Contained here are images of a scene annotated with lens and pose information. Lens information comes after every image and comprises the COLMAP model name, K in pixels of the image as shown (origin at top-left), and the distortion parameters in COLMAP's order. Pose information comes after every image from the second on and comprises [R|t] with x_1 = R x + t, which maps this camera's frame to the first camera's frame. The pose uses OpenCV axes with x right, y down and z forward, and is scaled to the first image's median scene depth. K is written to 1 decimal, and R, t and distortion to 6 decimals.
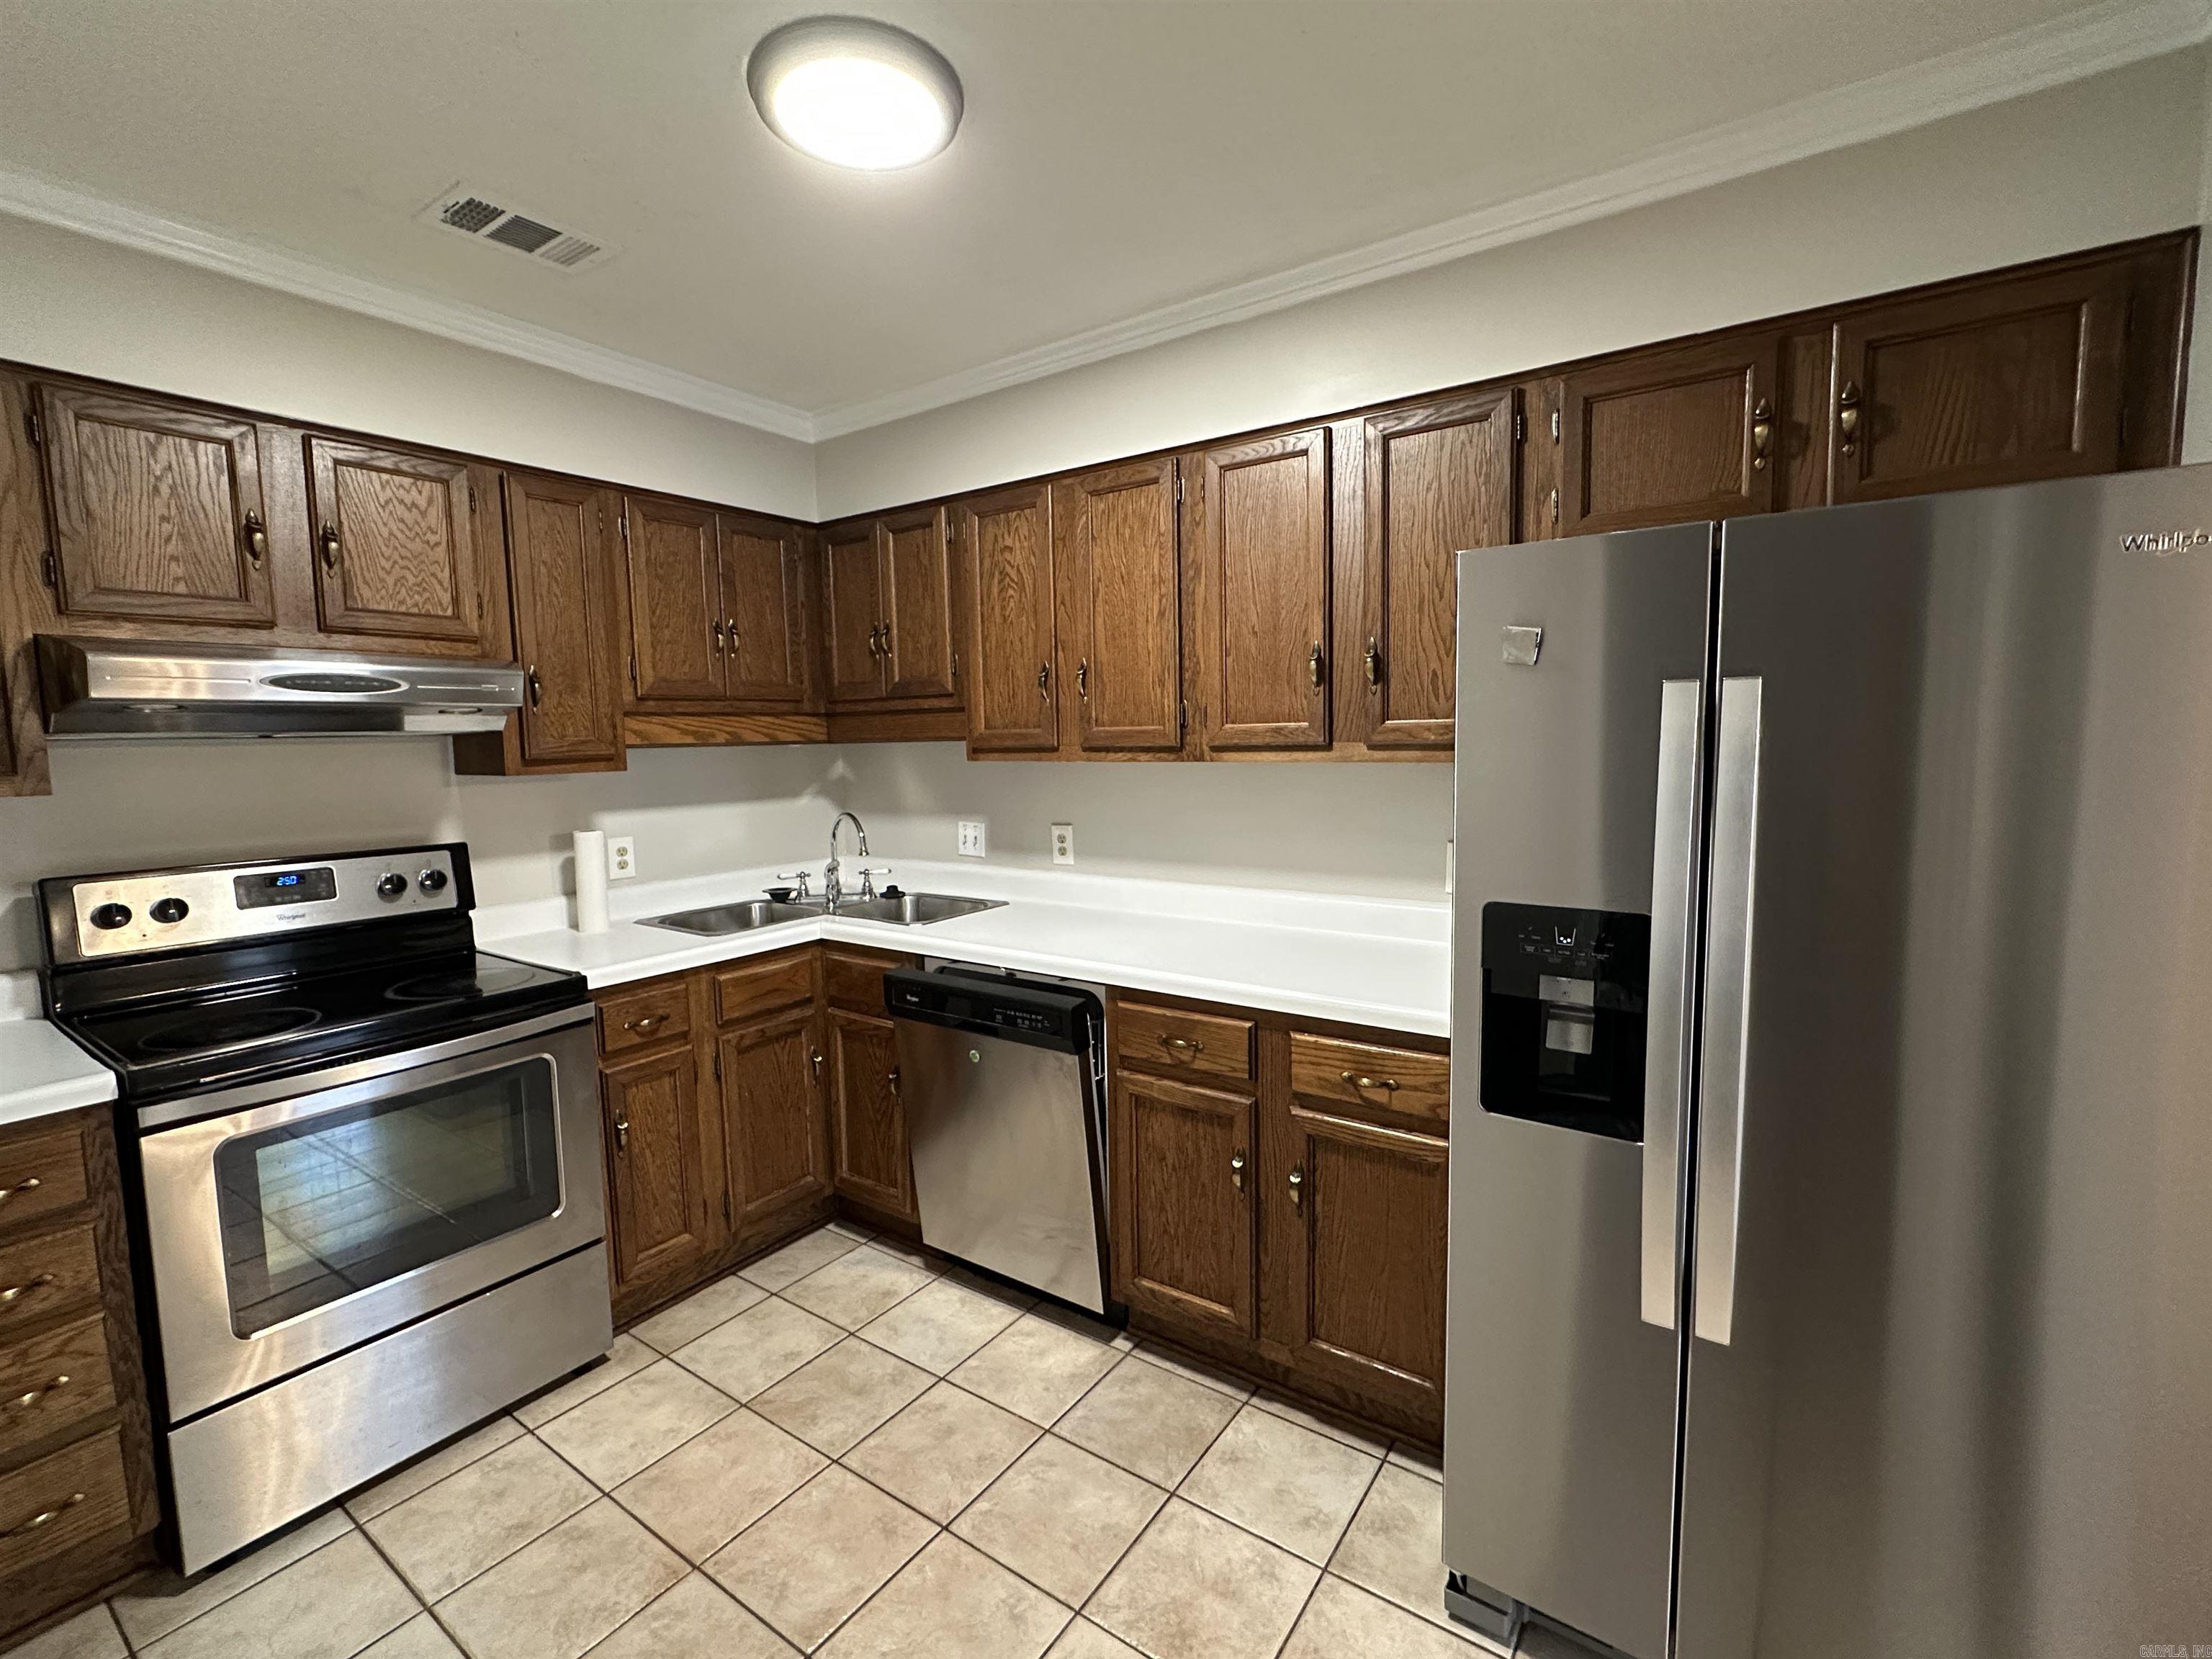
lens RADIAL K [[971.8, 0, 1104.4], [0, 971.8, 832.6], [0, 0, 1]] dist [0.000890, -0.000087]
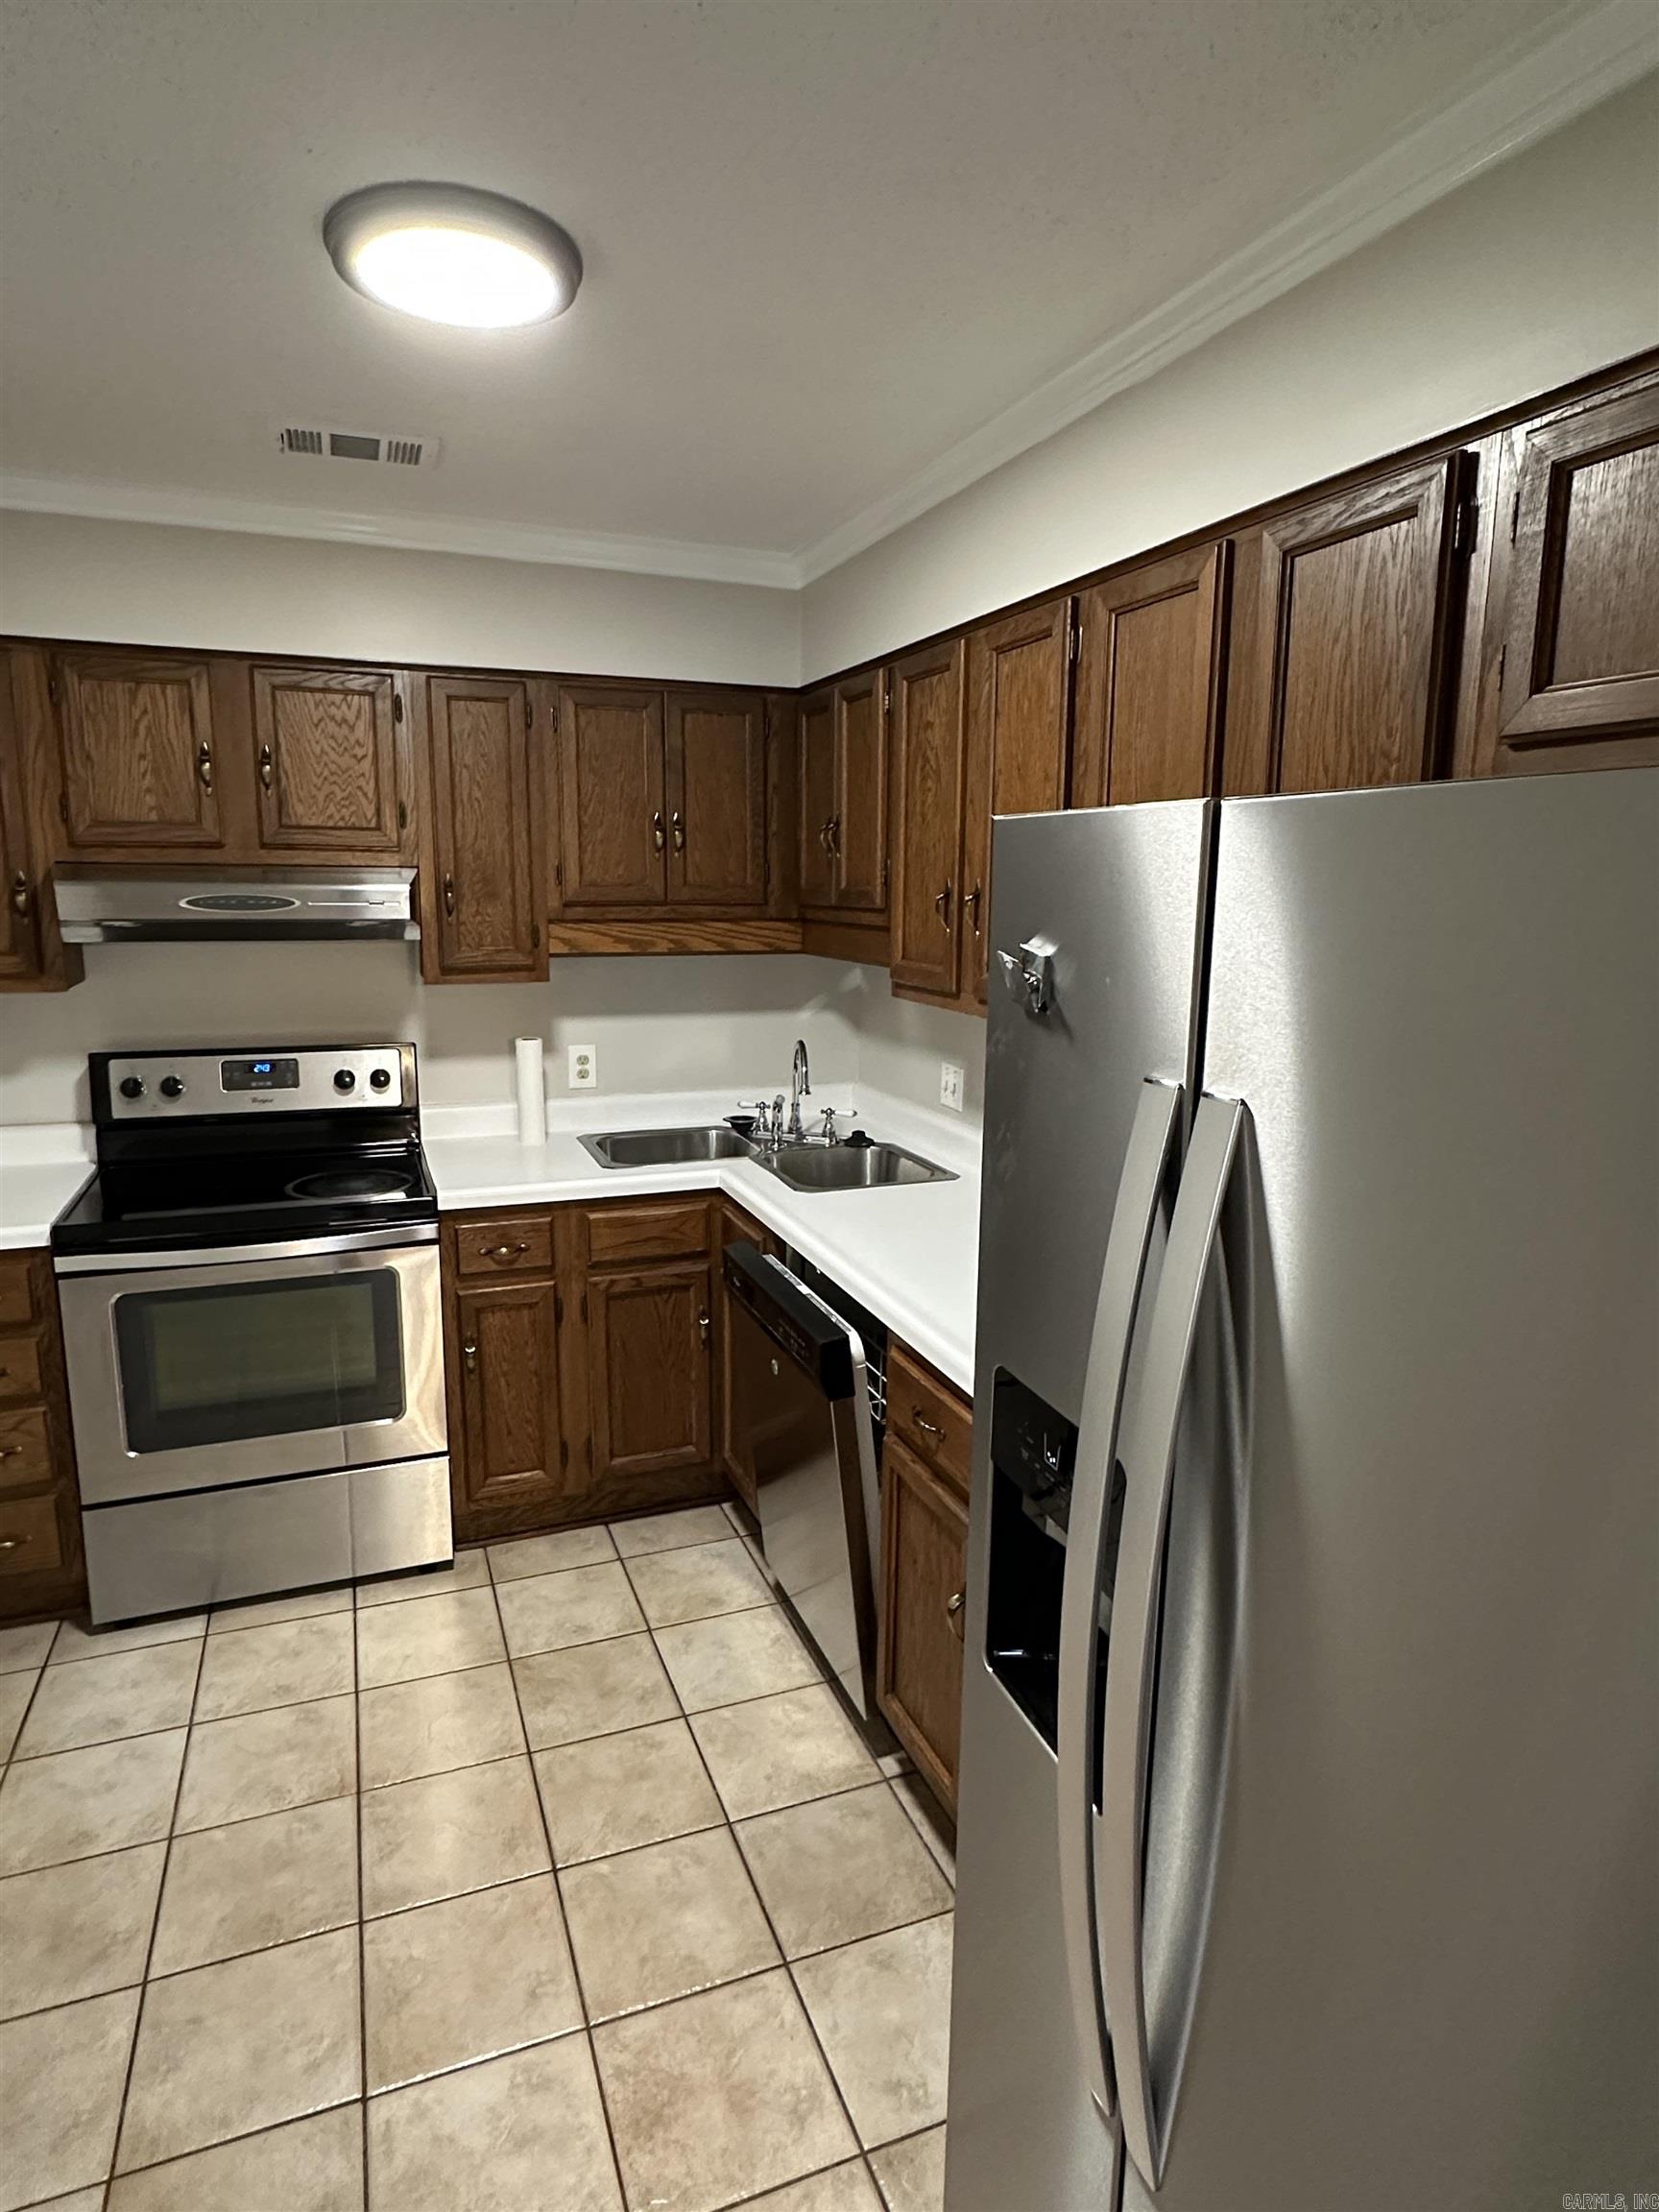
lens RADIAL K [[1236.9, 0, 829.5], [0, 1236.9, 1106.0], [0, 0, 1]] dist [0.000157, 0.002629]
pose [[0.830001, 0.130347, -0.542318, 0.437508], [-0.082330, 0.990290, 0.112014, -0.109836], [0.551653, -0.048322, 0.832673, 0.155613]]
